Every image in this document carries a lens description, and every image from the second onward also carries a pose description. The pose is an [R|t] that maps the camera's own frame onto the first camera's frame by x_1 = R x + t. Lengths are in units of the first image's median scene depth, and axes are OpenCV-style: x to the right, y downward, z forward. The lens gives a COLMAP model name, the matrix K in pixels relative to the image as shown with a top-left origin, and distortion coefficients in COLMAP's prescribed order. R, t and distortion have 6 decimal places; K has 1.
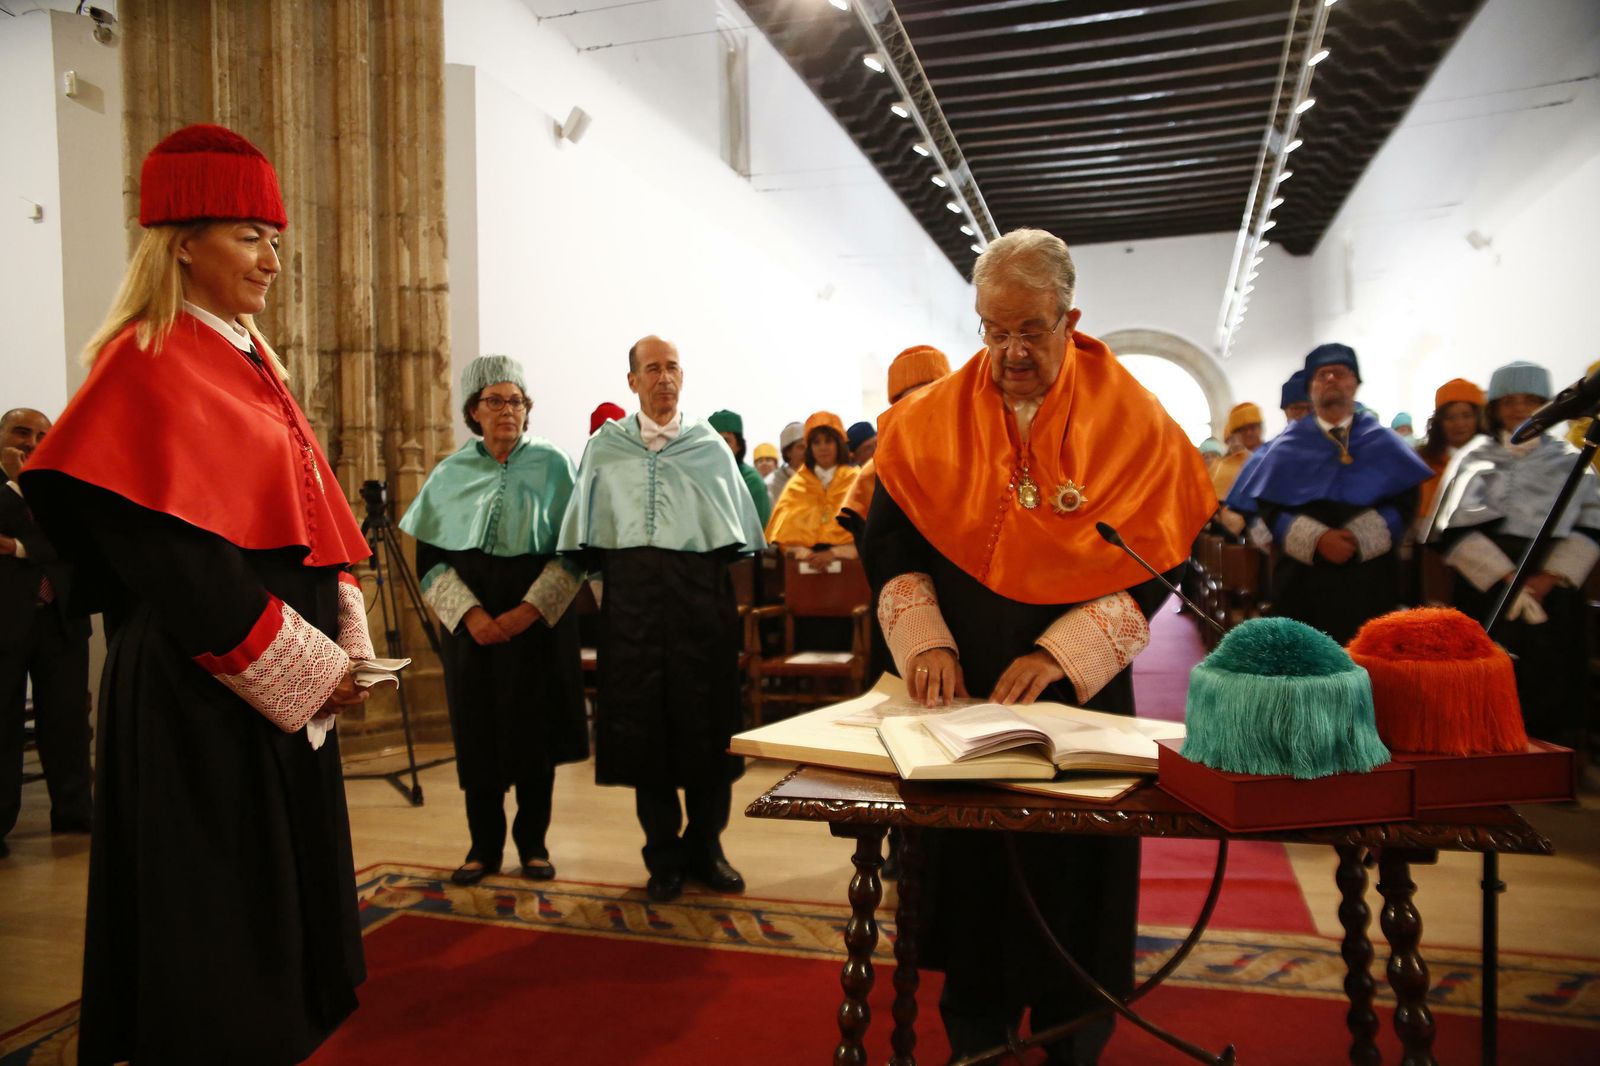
lens RADIAL K [[1113.4, 0, 794.1], [0, 1113.4, 525.3], [0, 0, 1]] dist [-0.115035, 0.096408]
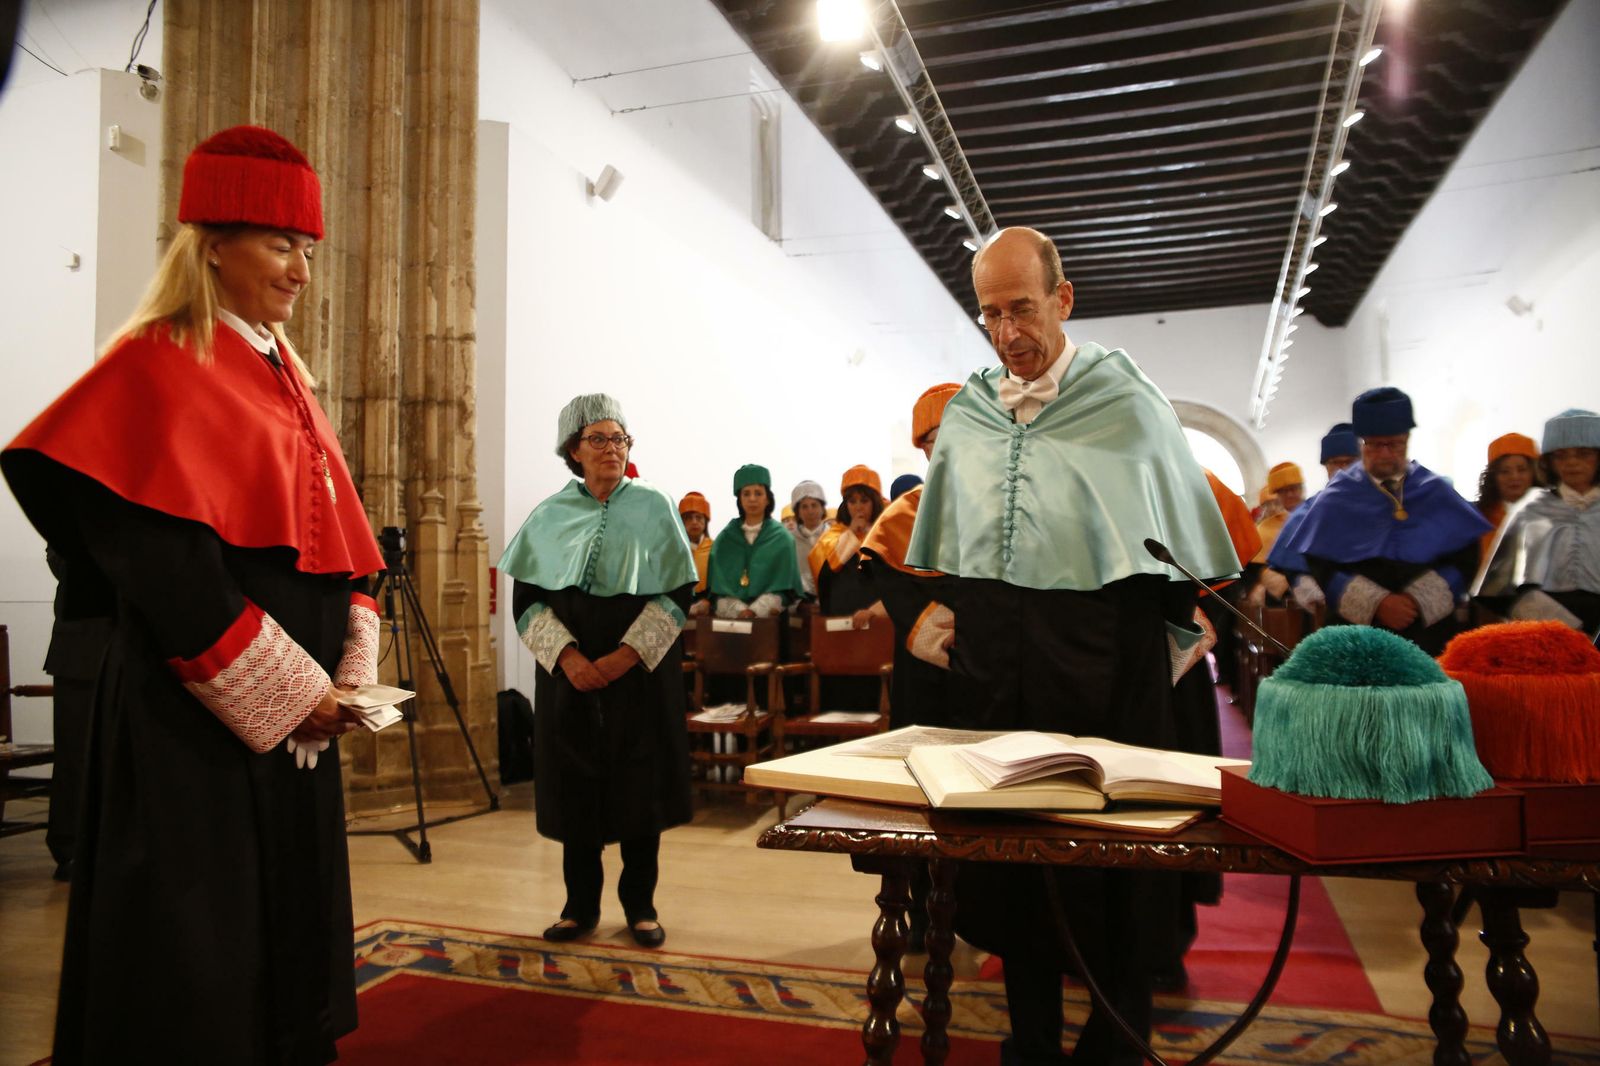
lens RADIAL K [[1113.4, 0, 794.1], [0, 1113.4, 525.3], [0, 0, 1]] dist [-0.115035, 0.096408]
pose [[0.999593, 0.010629, -0.026471, 0.002036], [-0.012417, 0.997586, -0.068325, 0.019800], [0.025681, 0.068626, 0.997312, 0.028293]]
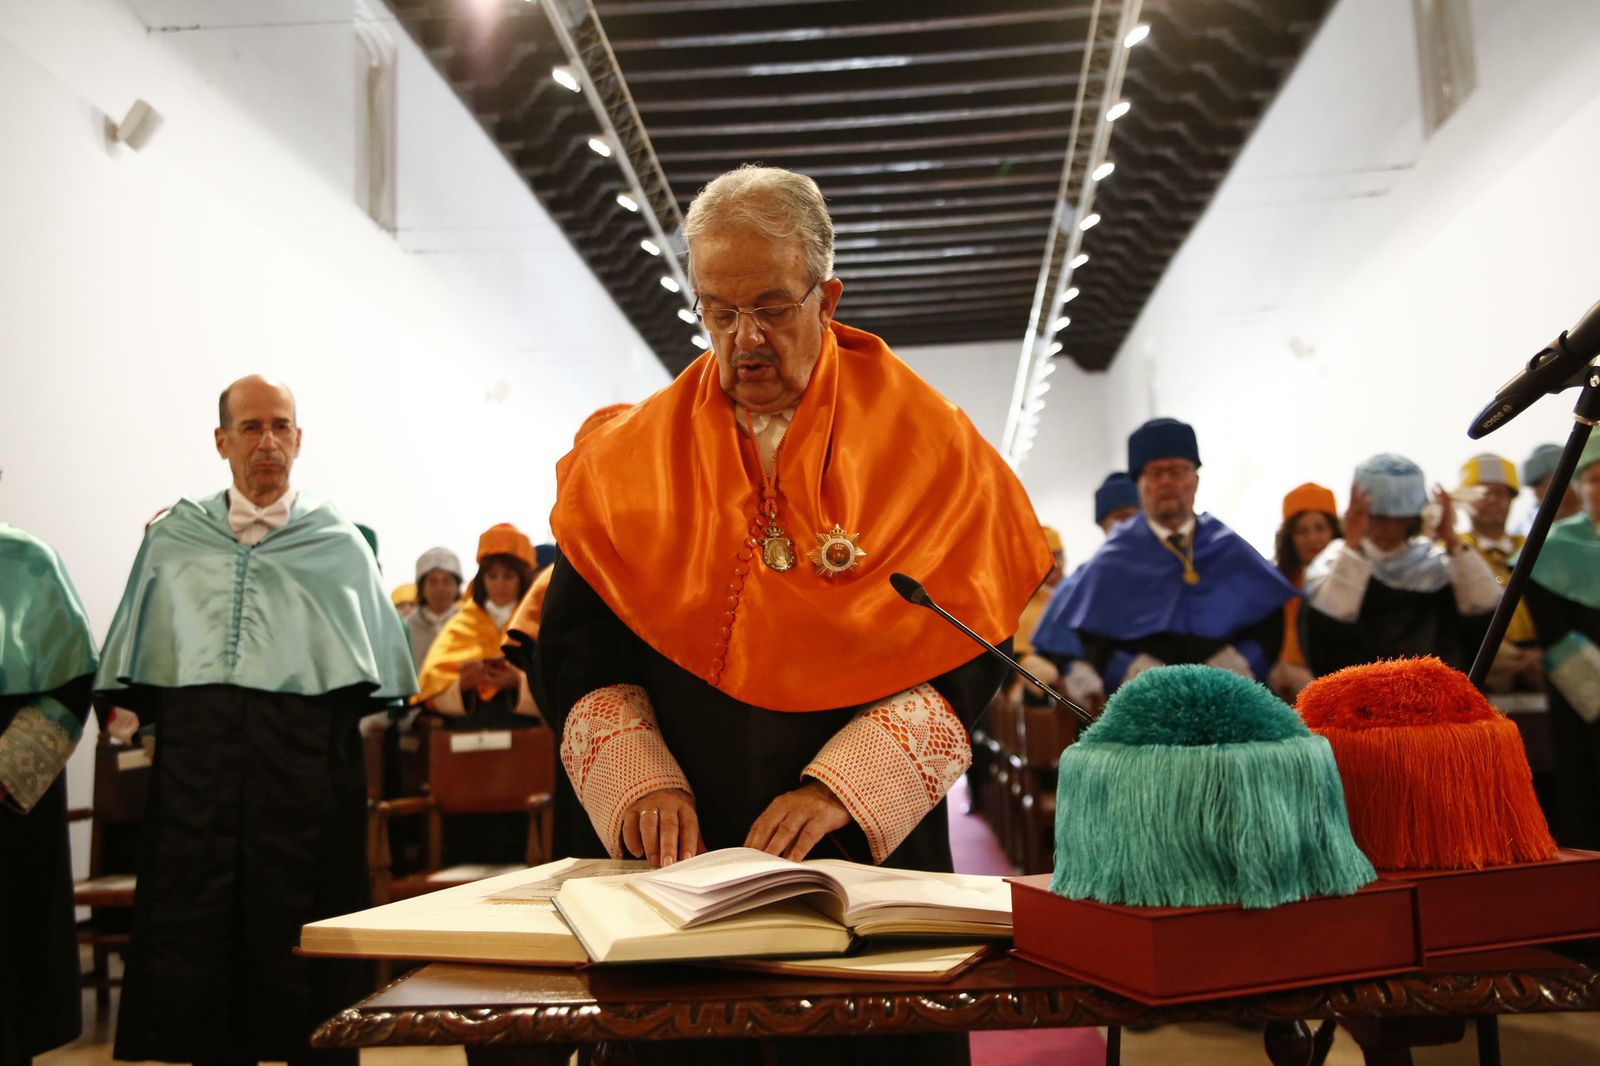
lens RADIAL K [[1451.6, 0, 800.0], [0, 1451.6, 533.0], [0, 0, 1]] dist [-0.081989, 0.137172]
pose [[0.973010, 0.014095, 0.230333, 0.007790], [0.017028, 0.991026, -0.132579, 0.033032], [-0.230135, 0.132923, 0.964038, 0.065825]]
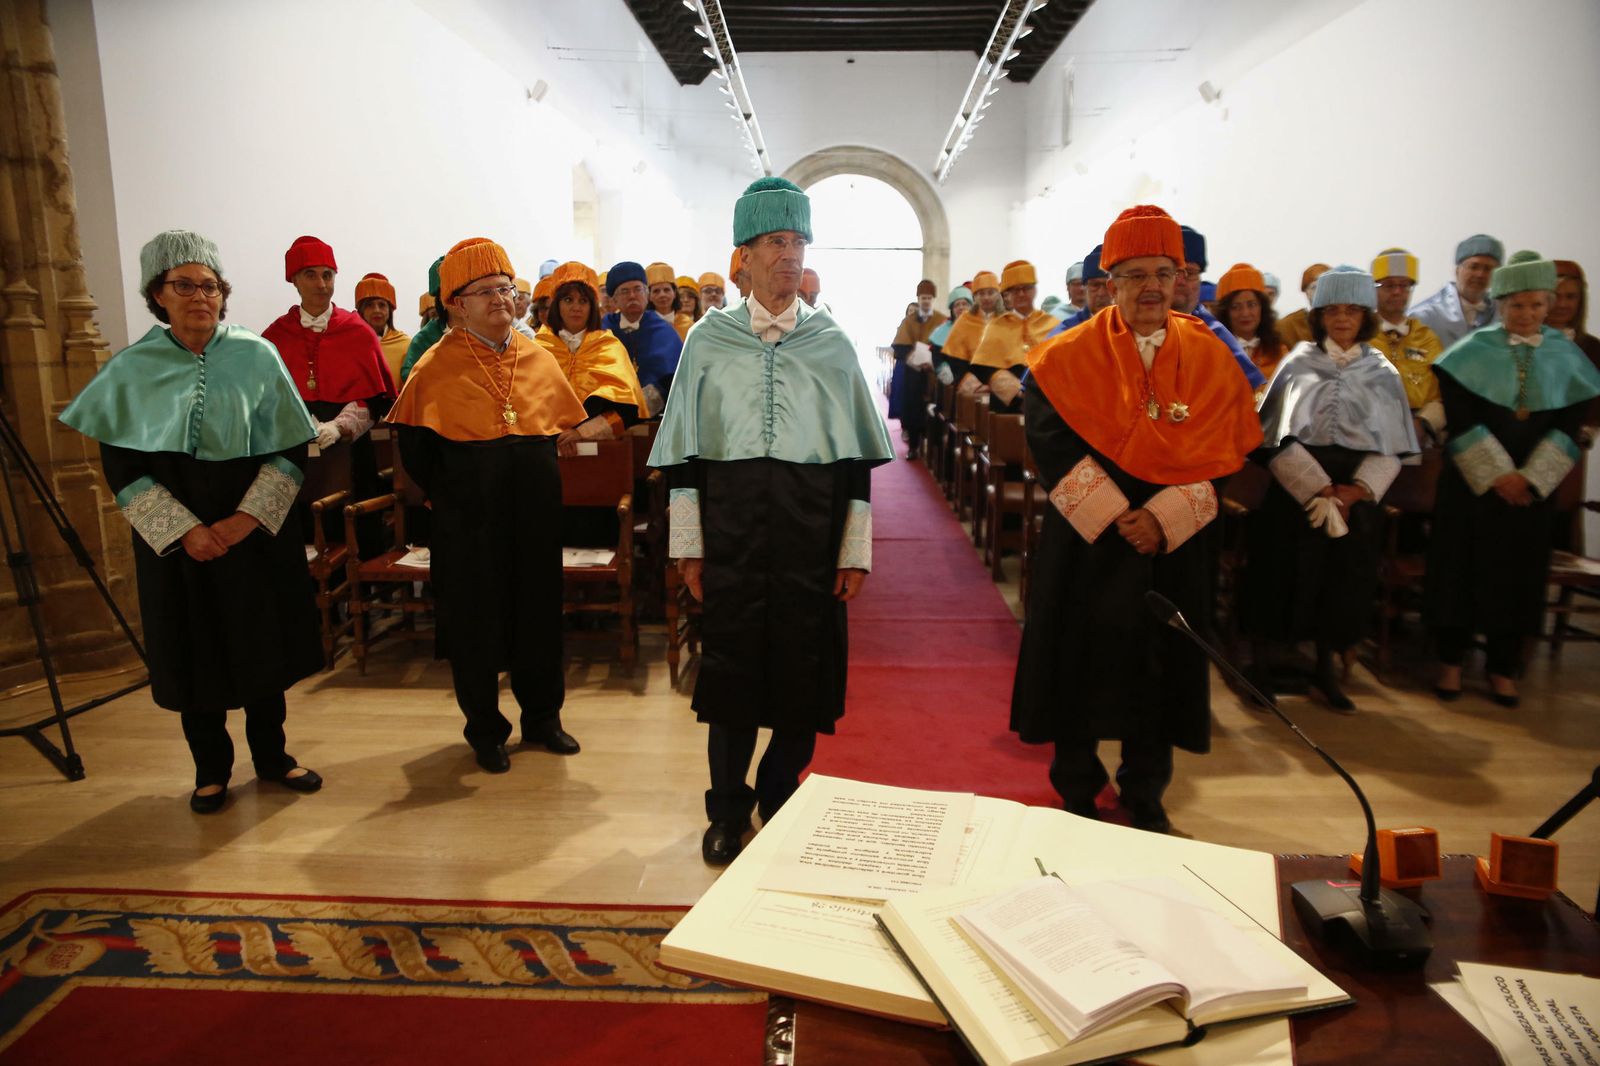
lens RADIAL K [[1113.4, 0, 794.1], [0, 1113.4, 525.3], [0, 0, 1]] dist [-0.115035, 0.096408]
pose [[0.959564, -0.024359, 0.280436, -0.057430], [-0.026445, 0.984042, 0.175963, -0.062933], [-0.280247, -0.176263, 0.943606, 0.147479]]
